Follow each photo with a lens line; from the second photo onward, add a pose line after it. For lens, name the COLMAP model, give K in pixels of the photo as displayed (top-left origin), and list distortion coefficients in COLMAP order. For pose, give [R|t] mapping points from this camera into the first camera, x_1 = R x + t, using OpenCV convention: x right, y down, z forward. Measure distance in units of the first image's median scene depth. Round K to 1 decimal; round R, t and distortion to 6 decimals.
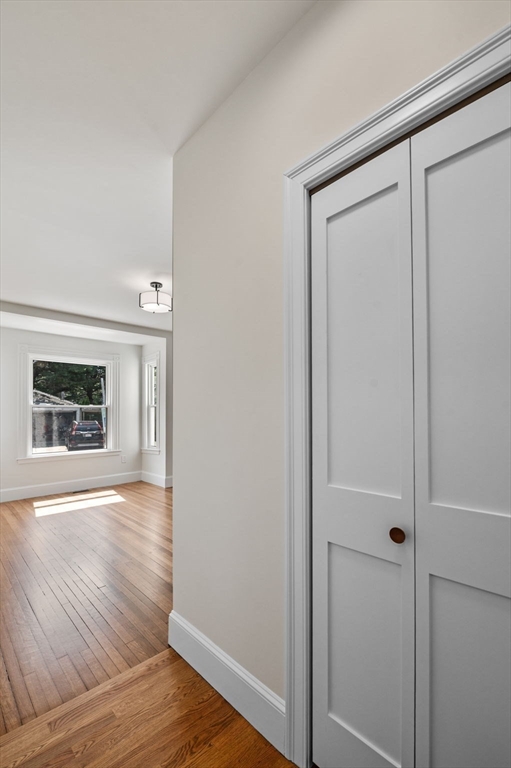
lens RADIAL K [[339.0, 0, 250.6], [0, 339.0, 412.9], [0, 0, 1]] dist [-0.002640, -0.000285]
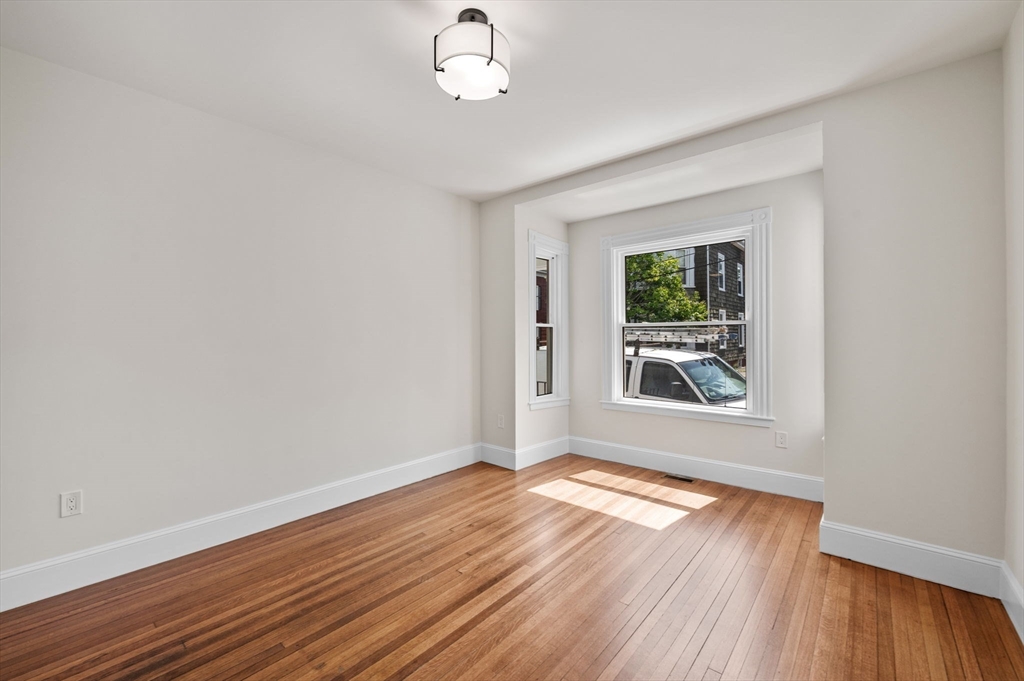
lens RADIAL K [[420.6, 0, 516.3], [0, 420.6, 338.0], [0, 0, 1]] dist [0.000512, 0.000051]
pose [[0.113071, 0.008493, -0.993551, 0.137180], [0.009877, 0.999904, 0.009671, -0.005202], [0.993538, -0.010907, 0.112977, 0.620038]]
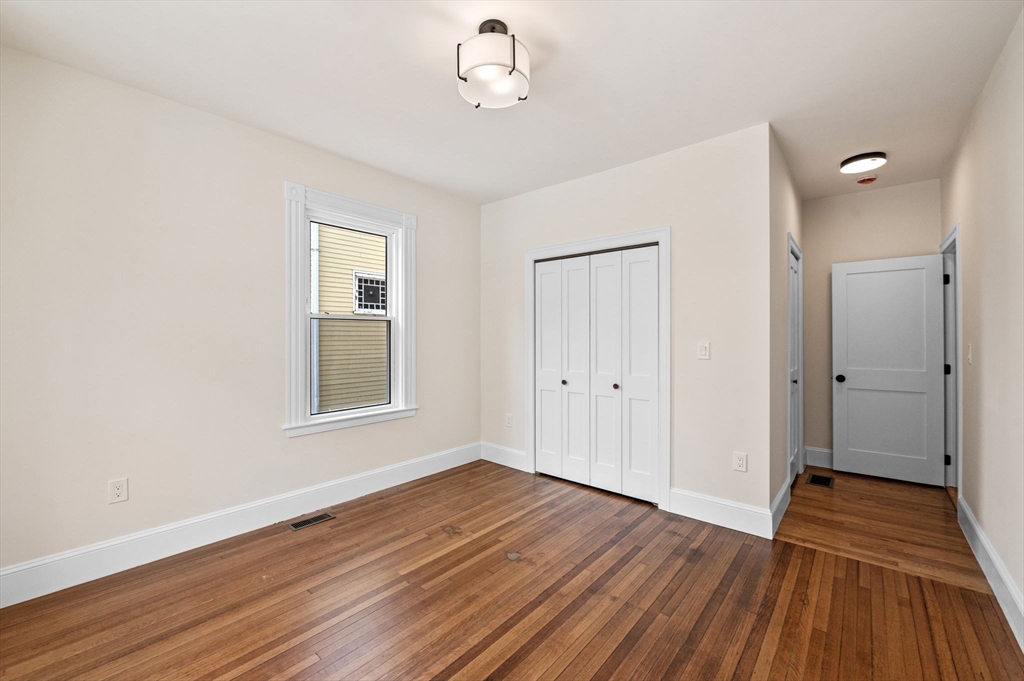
lens RADIAL K [[411.3, 0, 512.3], [0, 411.3, 336.0], [0, 0, 1]] dist [-0.007481, -0.000214]
pose [[-0.106212, 0.006773, 0.994320, -0.486318], [-0.004329, 0.999964, -0.007274, -0.002585], [-0.994334, -0.005077, -0.106179, 0.642112]]
